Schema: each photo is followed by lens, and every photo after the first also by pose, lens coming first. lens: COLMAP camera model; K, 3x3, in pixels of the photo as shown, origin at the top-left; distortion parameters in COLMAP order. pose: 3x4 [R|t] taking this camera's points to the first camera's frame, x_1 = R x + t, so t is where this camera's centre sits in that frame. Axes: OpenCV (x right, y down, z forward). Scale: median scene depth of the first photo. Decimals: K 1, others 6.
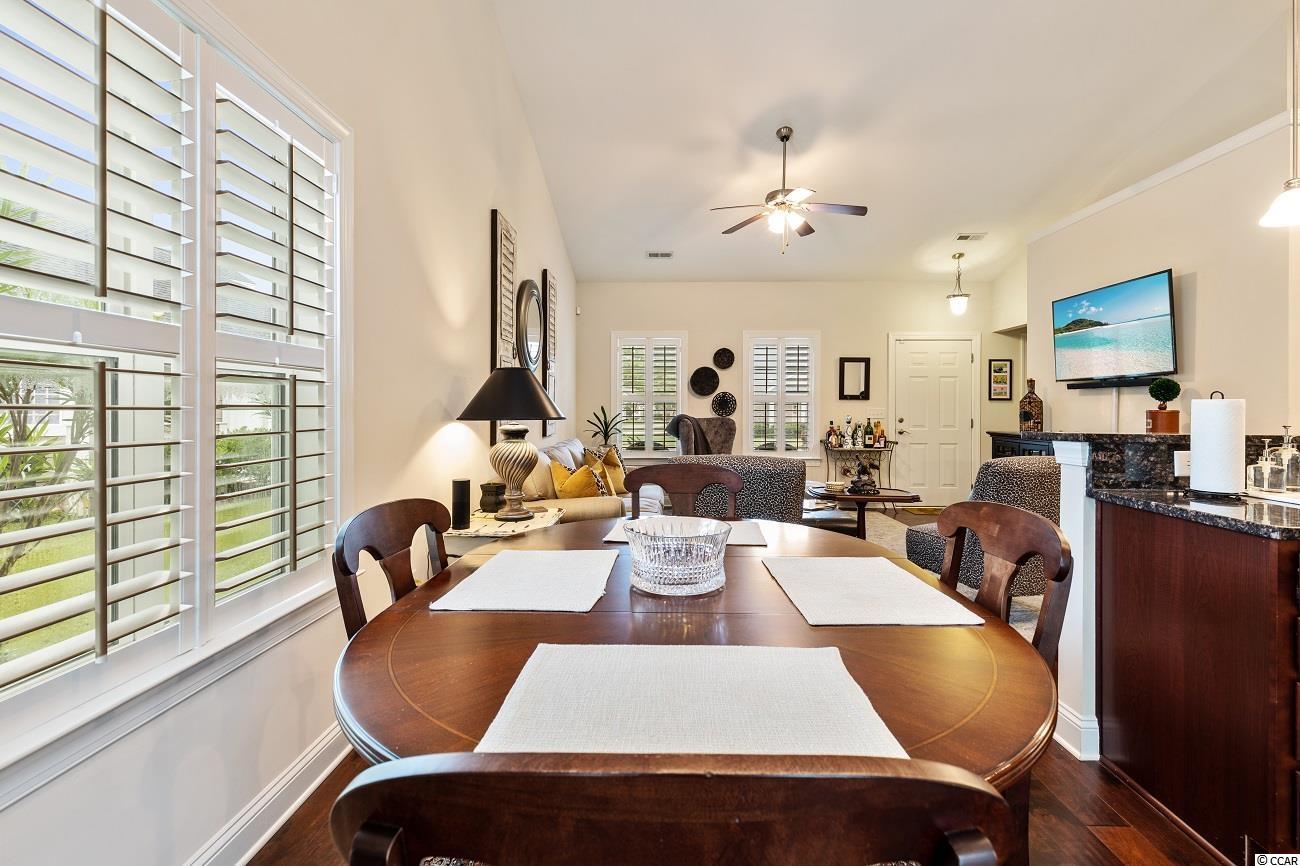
lens RADIAL K [[592.5, 0, 647.2], [0, 592.5, 409.0], [0, 0, 1]] dist [0.010587, -0.001618]
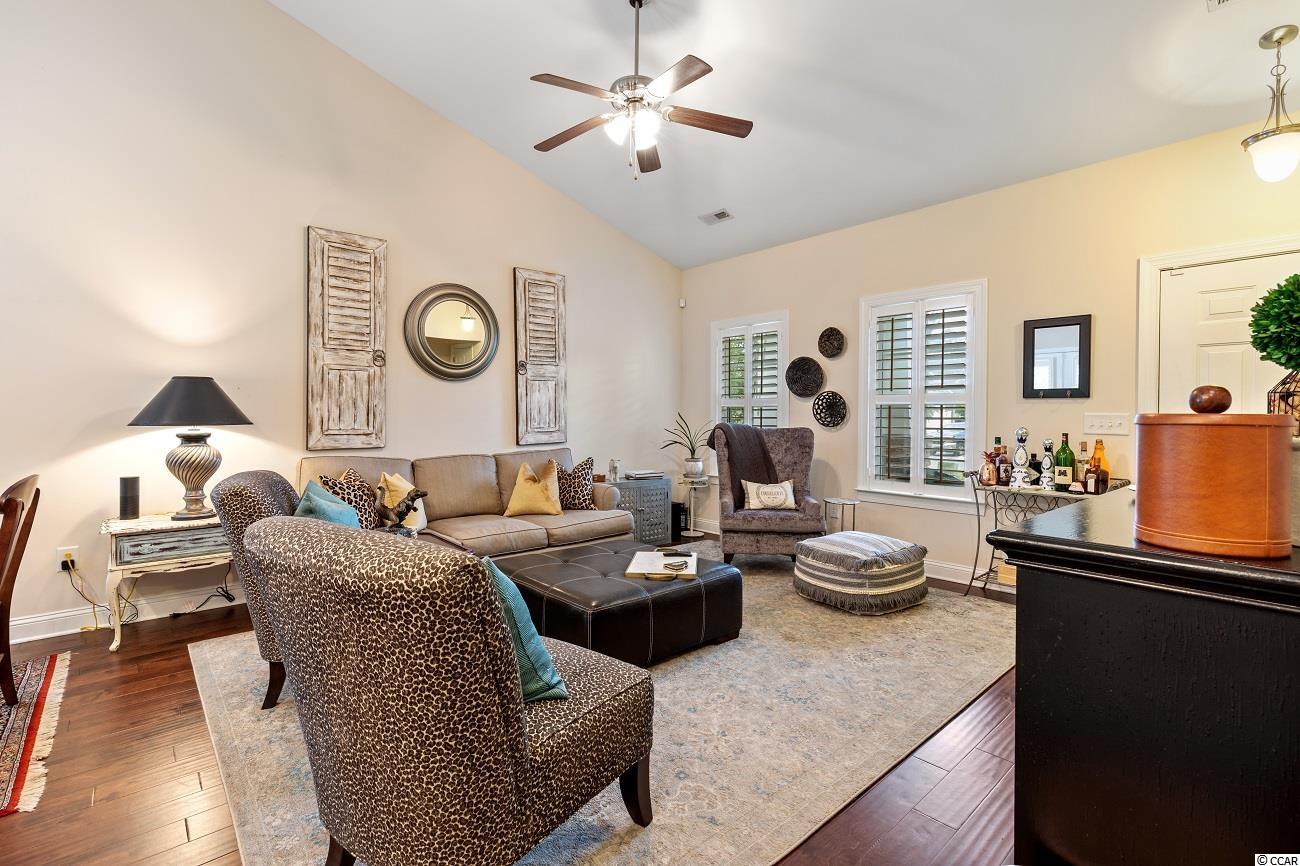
lens RADIAL K [[592.5, 0, 648.3], [0, 592.5, 419.8], [0, 0, 1]] dist [0.010587, -0.001618]
pose [[0.685632, 0.003447, -0.727940, 0.638332], [-0.000385, 0.999990, 0.004372, 0.002073], [0.727948, -0.002717, 0.685627, 0.489278]]
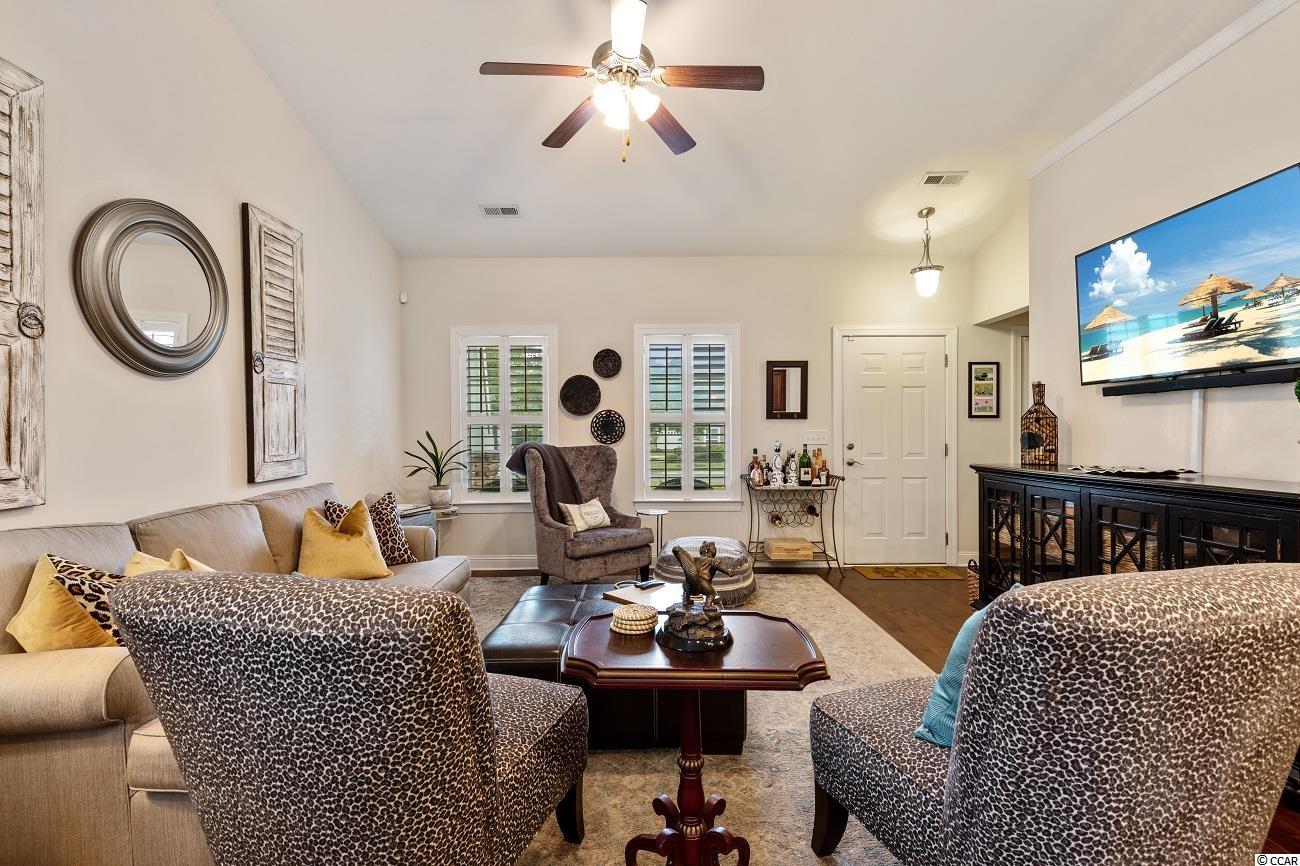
lens RADIAL K [[592.5, 0, 644.6], [0, 592.5, 440.0], [0, 0, 1]] dist [0.010587, -0.001618]
pose [[0.999288, -0.010372, 0.036267, 0.194005], [0.009944, 0.999879, 0.011962, -0.000544], [-0.036386, -0.011593, 0.999271, 0.367260]]
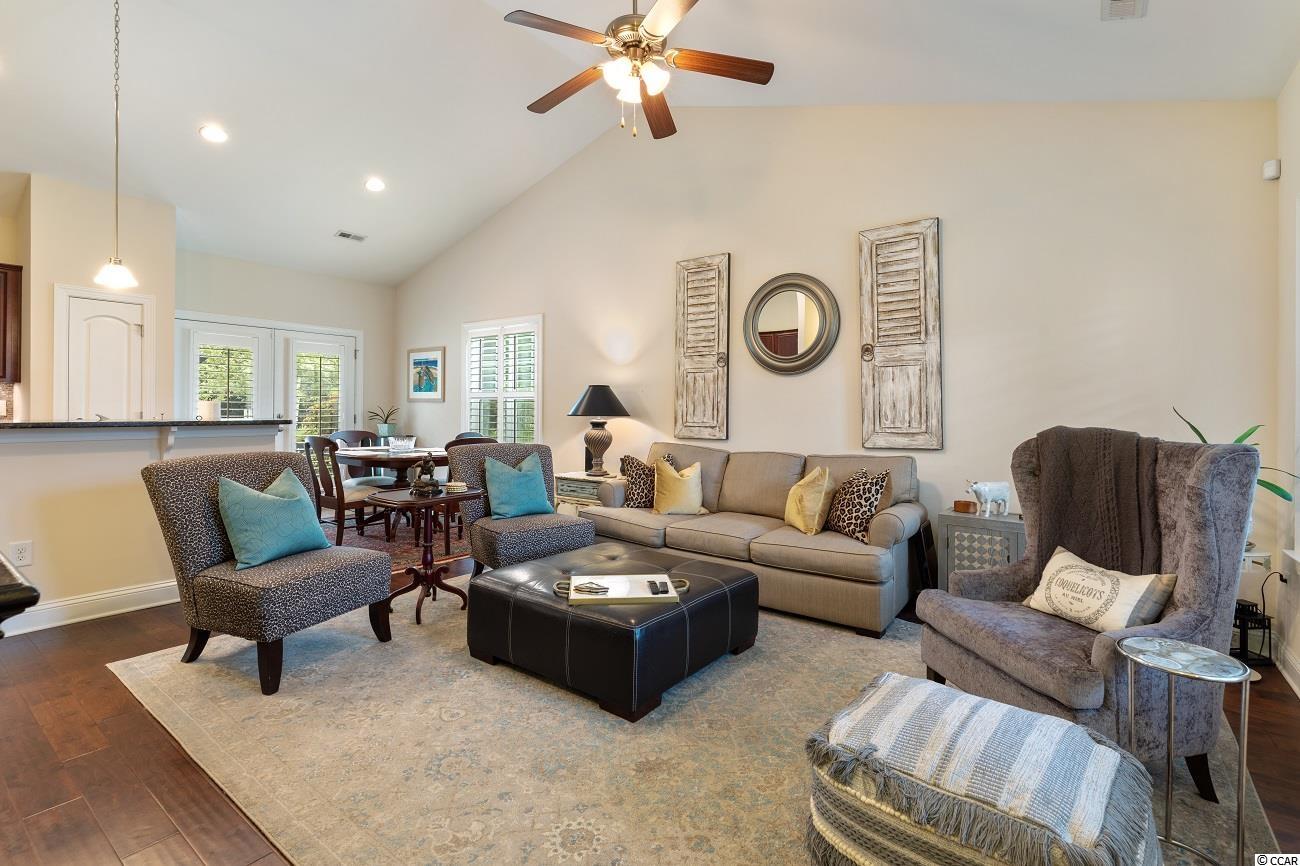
lens RADIAL K [[592.5, 0, 650.3], [0, 592.5, 421.3], [0, 0, 1]] dist [0.010587, -0.001618]
pose [[-0.577184, 0.005813, -0.816593, 0.603791], [-0.011077, 0.999827, 0.014947, 0.003761], [0.816539, 0.017672, -0.577020, 1.192084]]
